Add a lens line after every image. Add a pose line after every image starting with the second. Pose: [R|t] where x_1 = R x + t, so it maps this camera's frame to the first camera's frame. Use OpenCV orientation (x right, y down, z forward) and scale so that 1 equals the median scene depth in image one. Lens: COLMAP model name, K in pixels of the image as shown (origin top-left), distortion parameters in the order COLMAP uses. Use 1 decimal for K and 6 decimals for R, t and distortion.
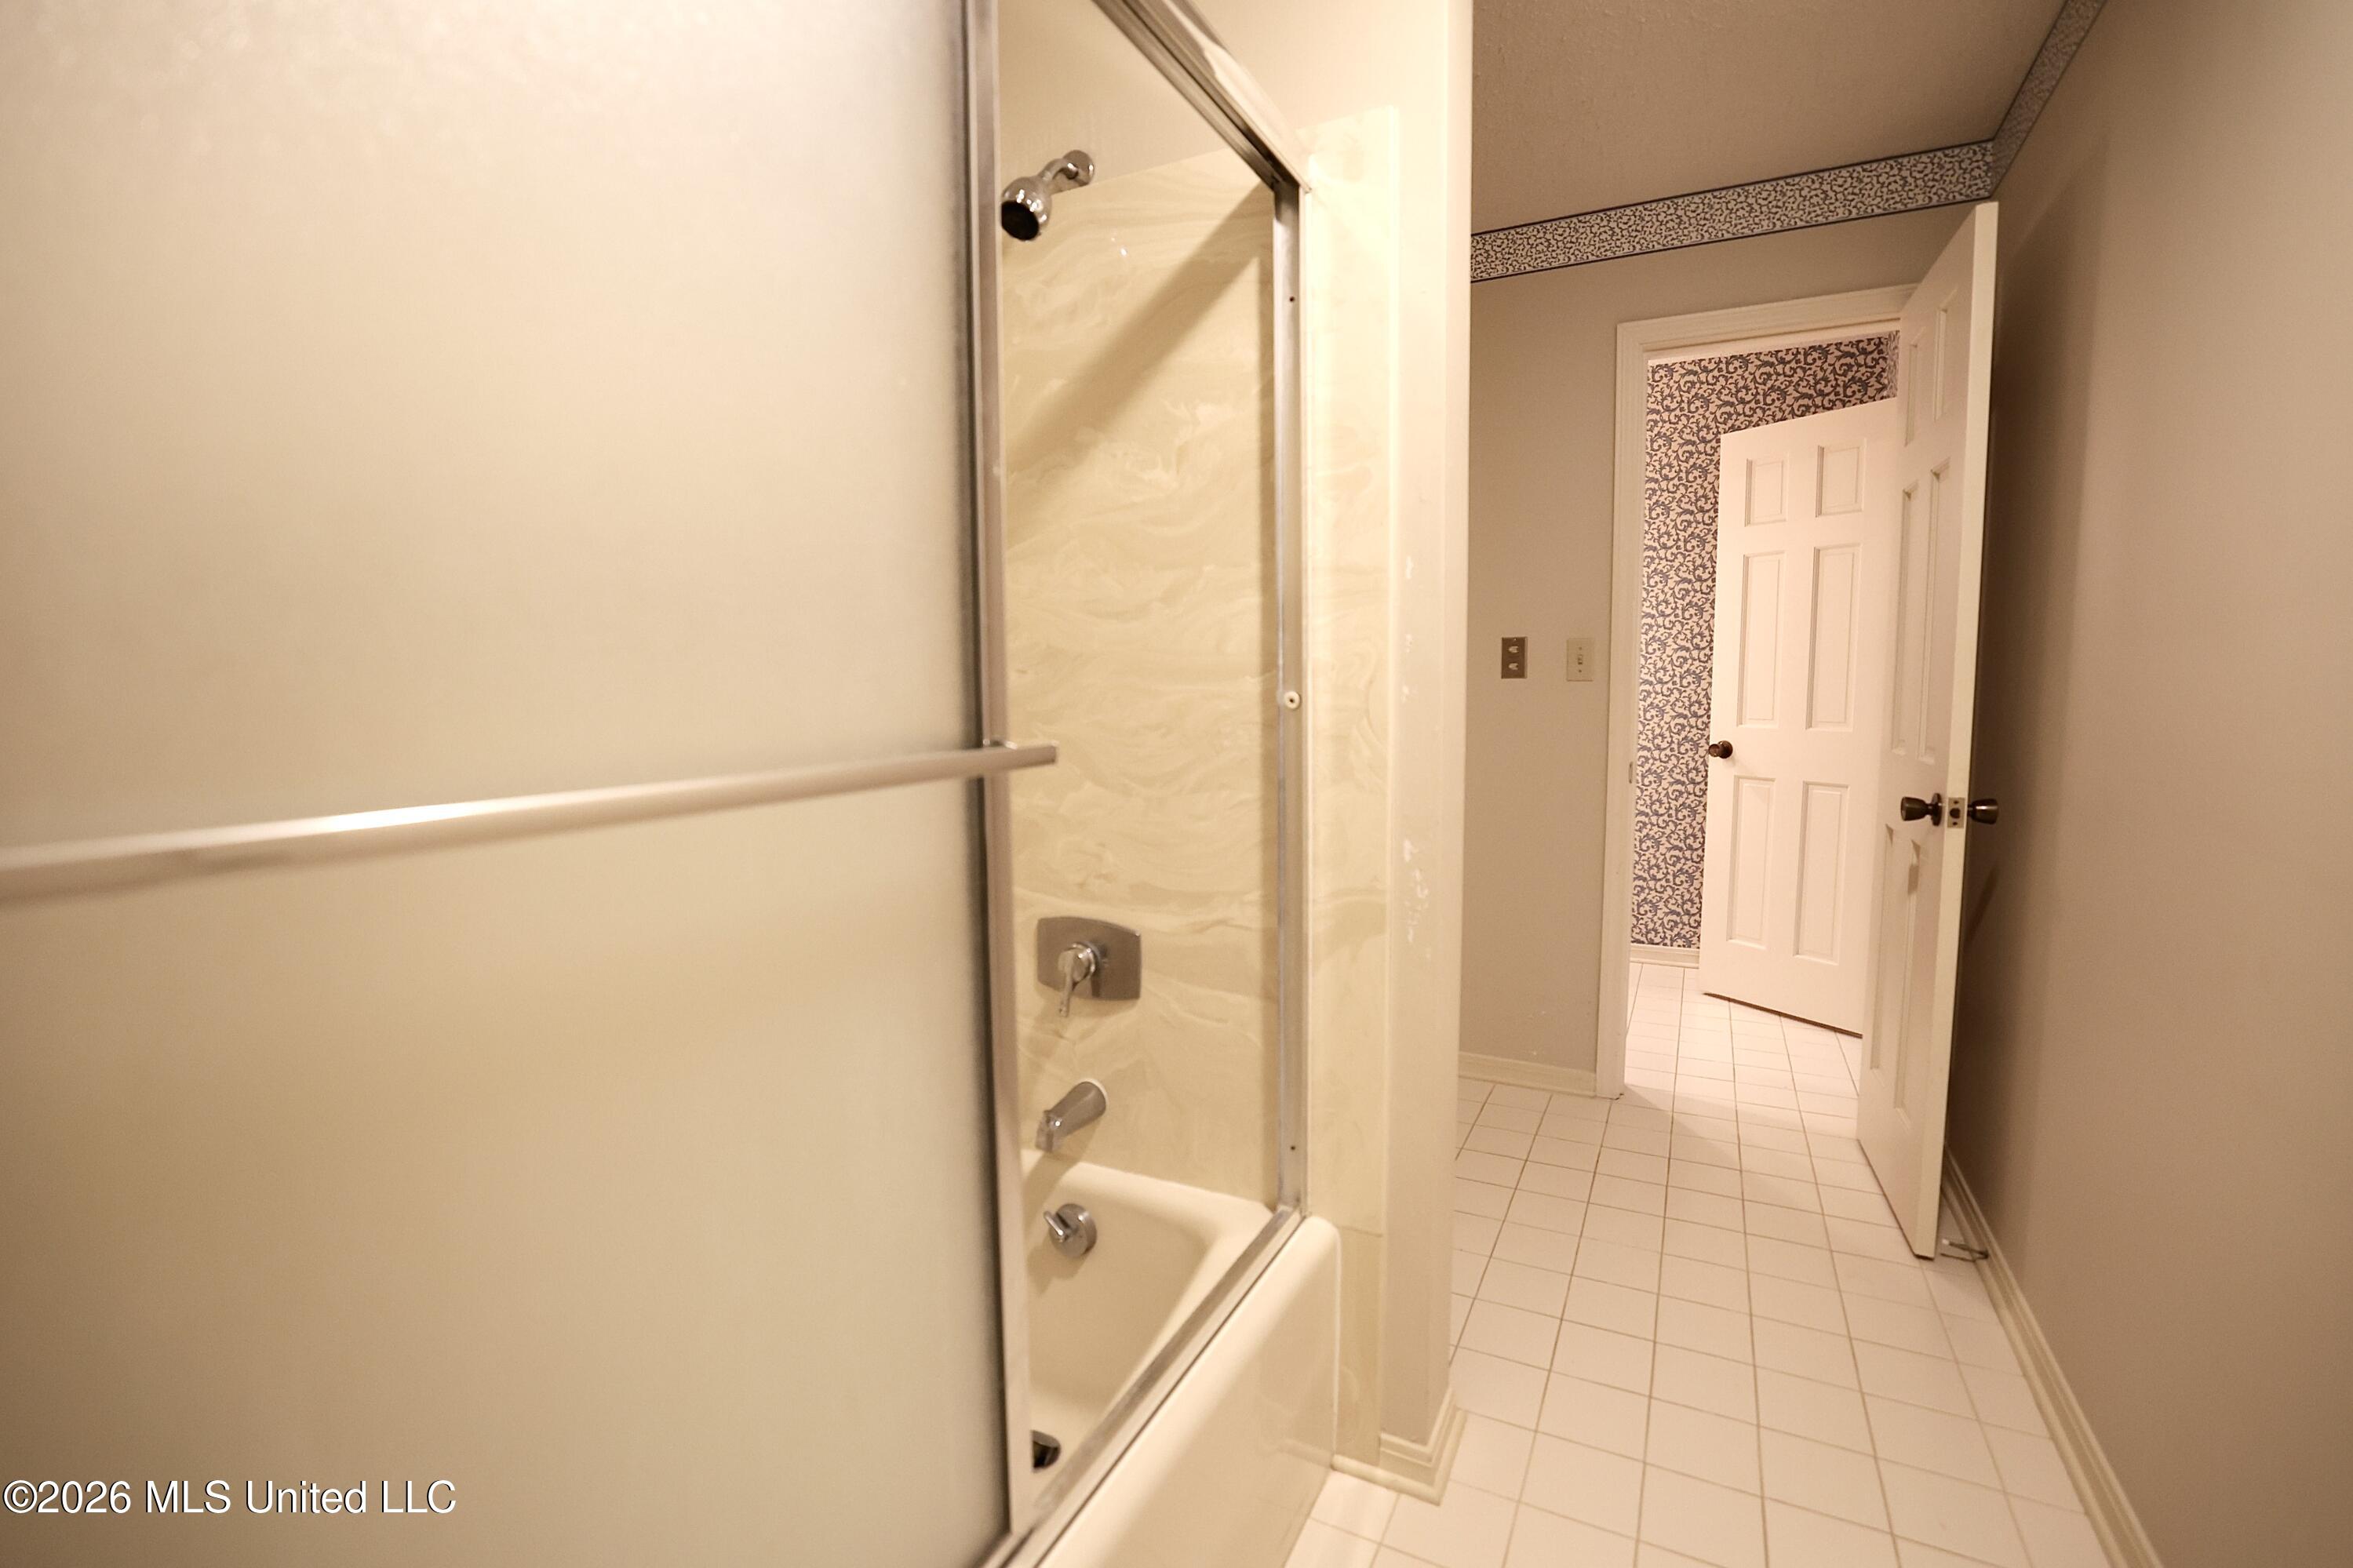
lens RADIAL K [[1005.7, 0, 1176.5], [0, 1005.7, 784.0], [0, 0, 1]] dist [-0.042102, 0.015460]
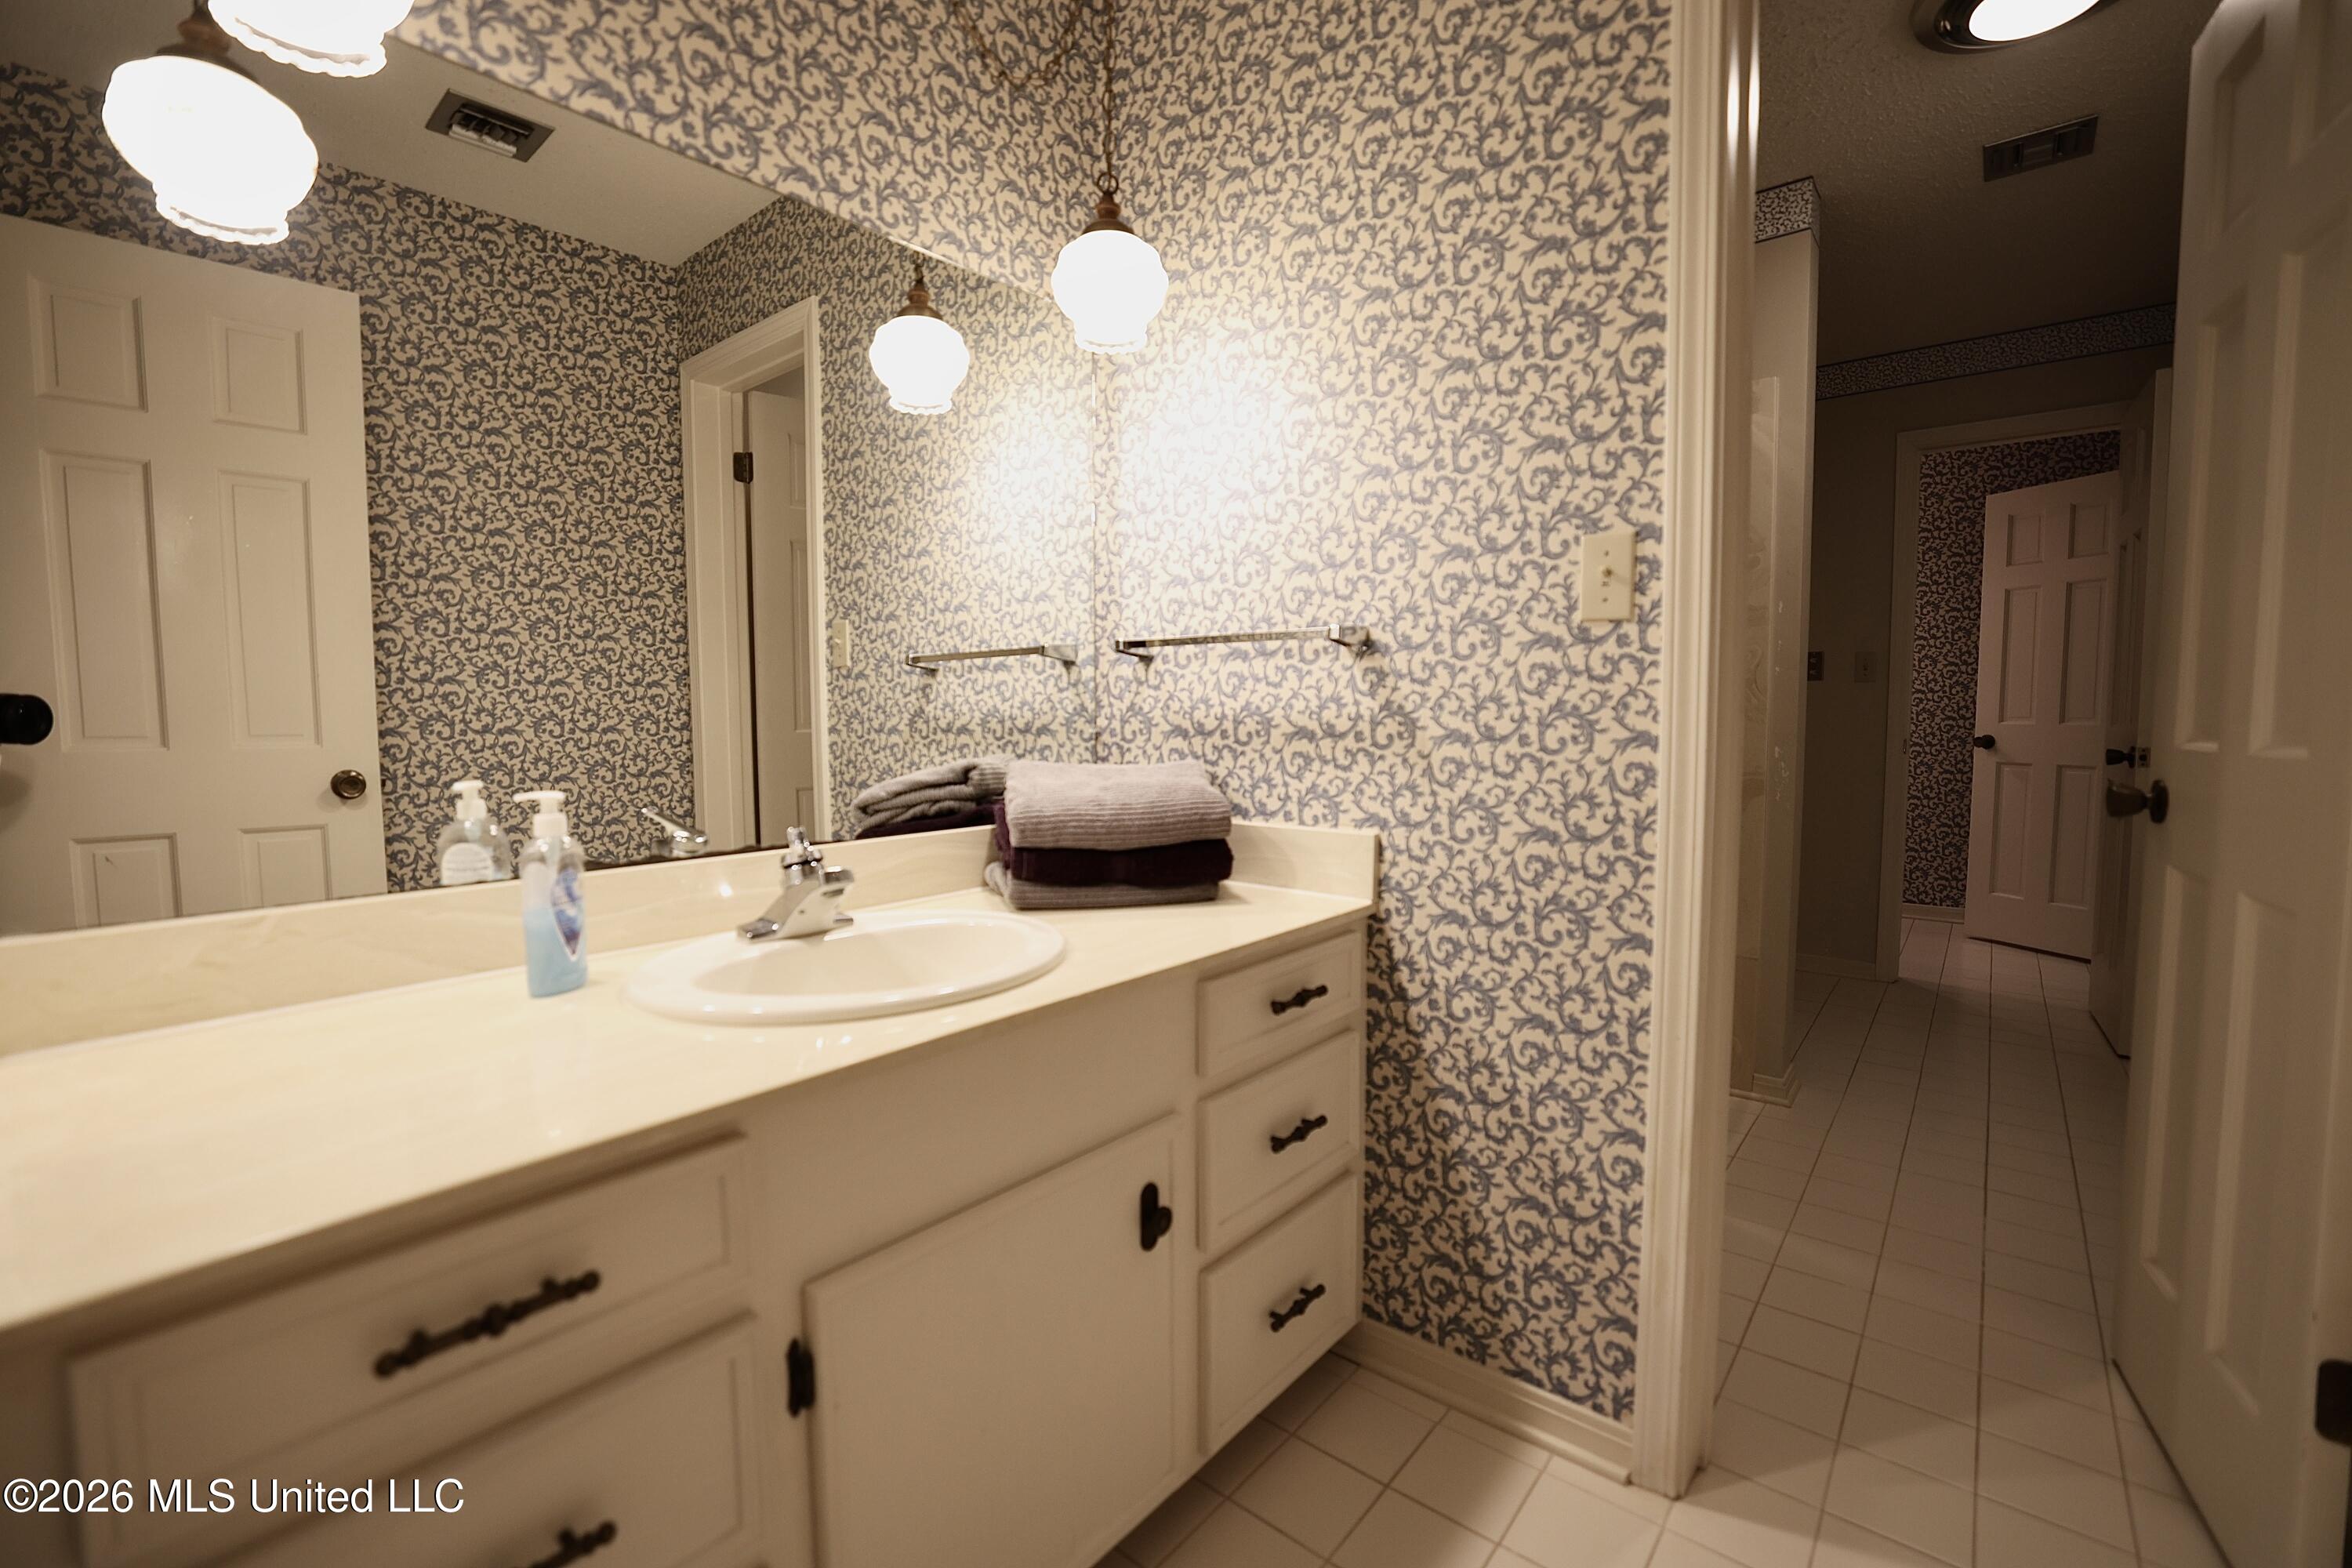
lens RADIAL K [[1005.4, 0, 1176.0], [0, 1005.4, 784.0], [0, 0, 1]] dist [-0.042102, 0.015460]
pose [[0.978268, 0.023378, -0.206020, -0.193757], [-0.029996, 0.999128, -0.029057, 0.083477], [0.205161, 0.034605, 0.978116, -0.421253]]
